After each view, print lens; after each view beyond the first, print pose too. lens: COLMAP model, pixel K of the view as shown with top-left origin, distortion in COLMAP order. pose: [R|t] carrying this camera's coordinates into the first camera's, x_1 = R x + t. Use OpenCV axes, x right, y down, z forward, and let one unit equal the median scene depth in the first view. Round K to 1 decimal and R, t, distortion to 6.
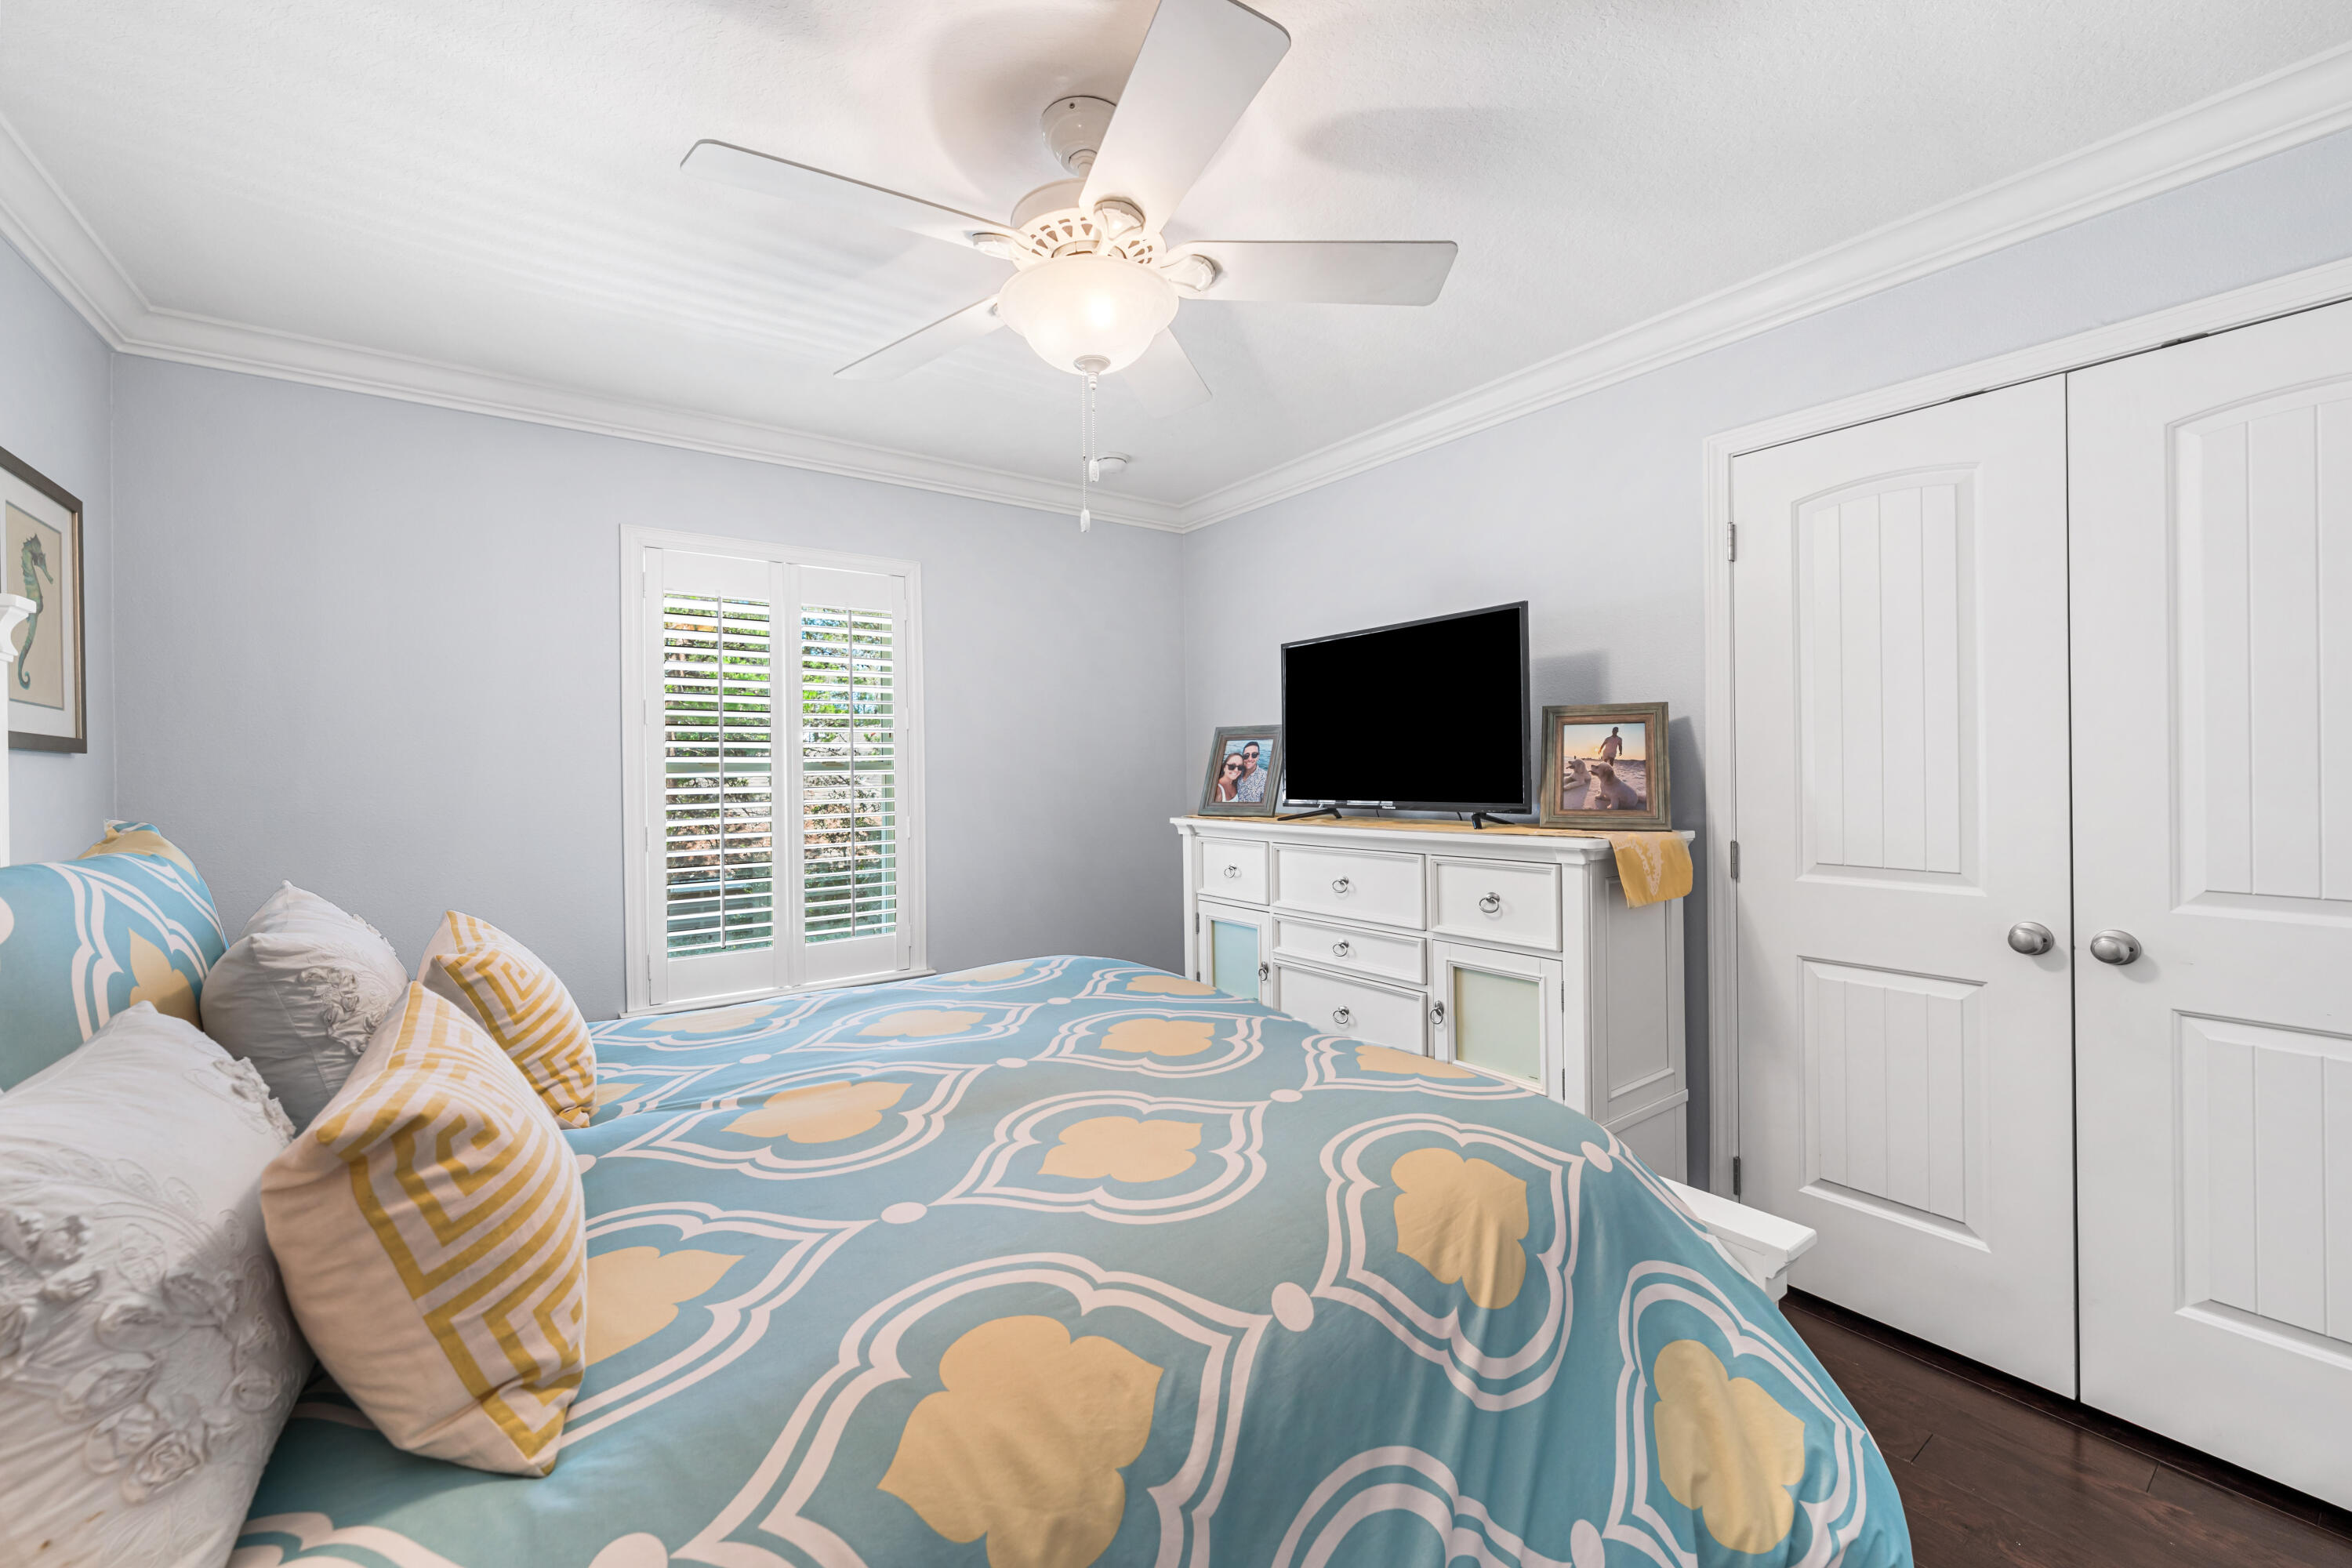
lens RADIAL K [[928.8, 0, 1176.0], [0, 928.8, 784.0], [0, 0, 1]] dist [0.000823, 0.000047]
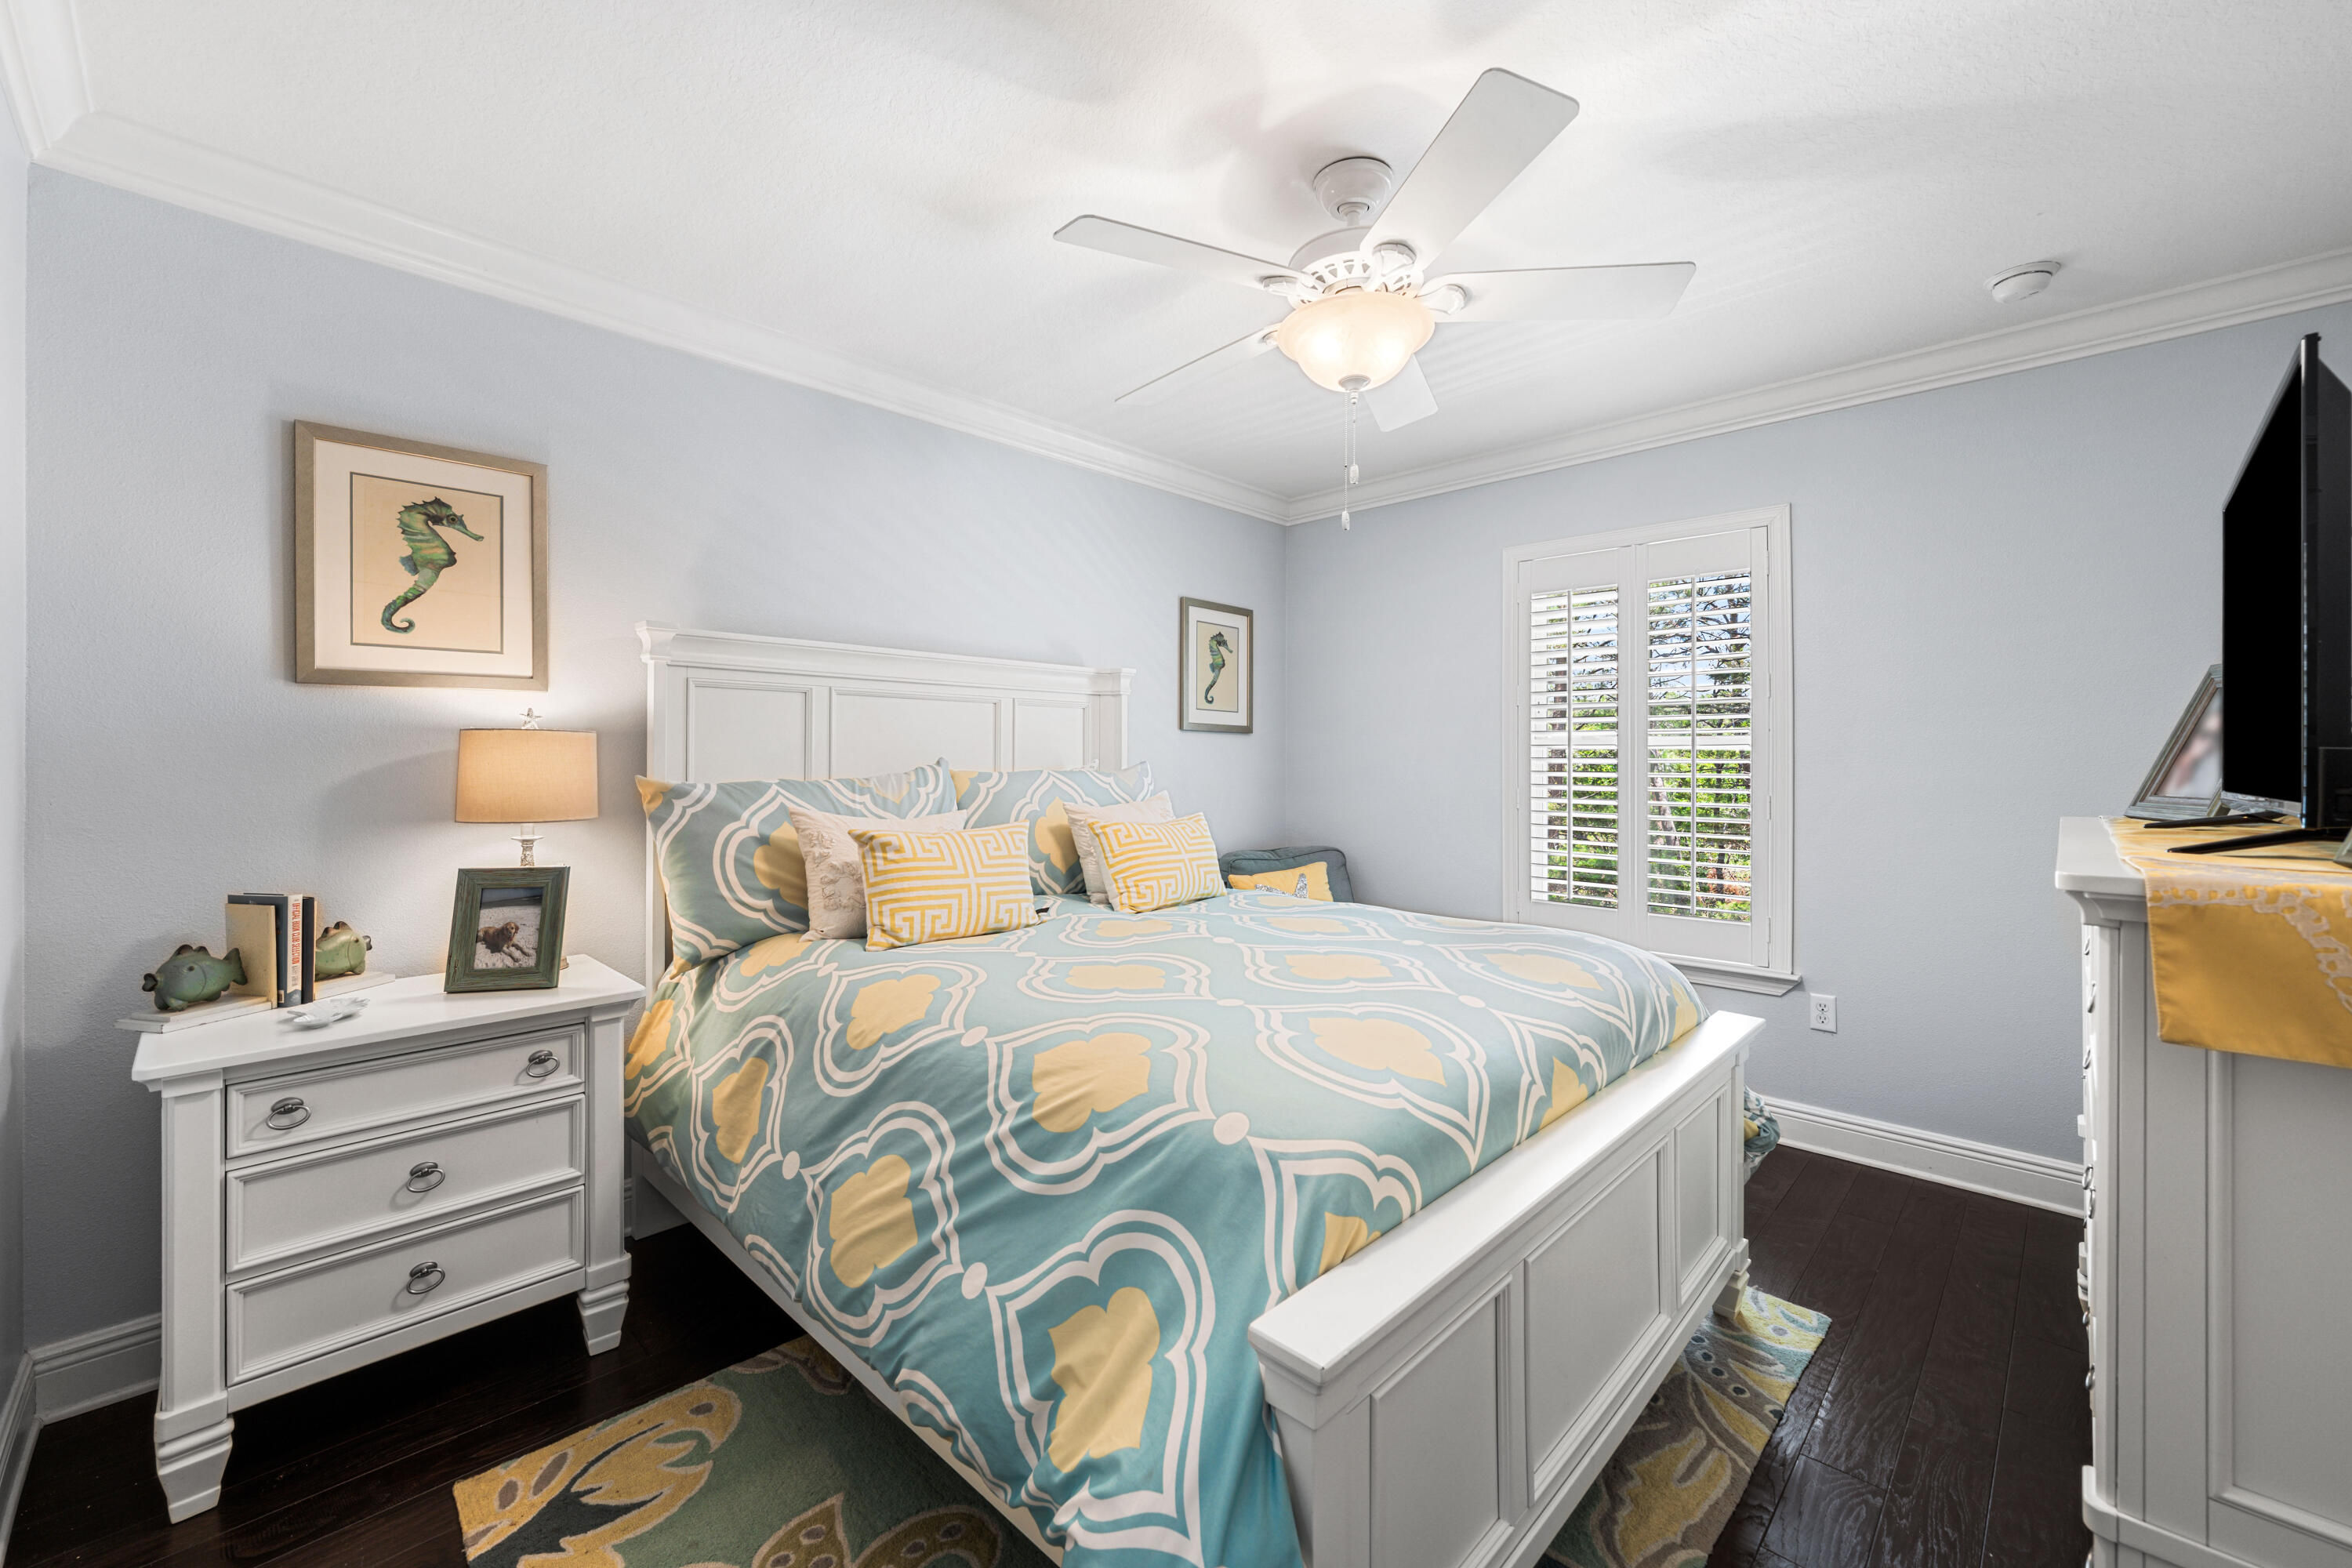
lens RADIAL K [[928.3, 0, 1139.2], [0, 928.3, 772.7], [0, 0, 1]] dist [-0.002196, -0.000206]
pose [[0.149625, 0.026496, -0.988388, 1.728432], [-0.023297, 0.999458, 0.023266, 0.024158], [0.988468, 0.019546, 0.150161, 0.960037]]
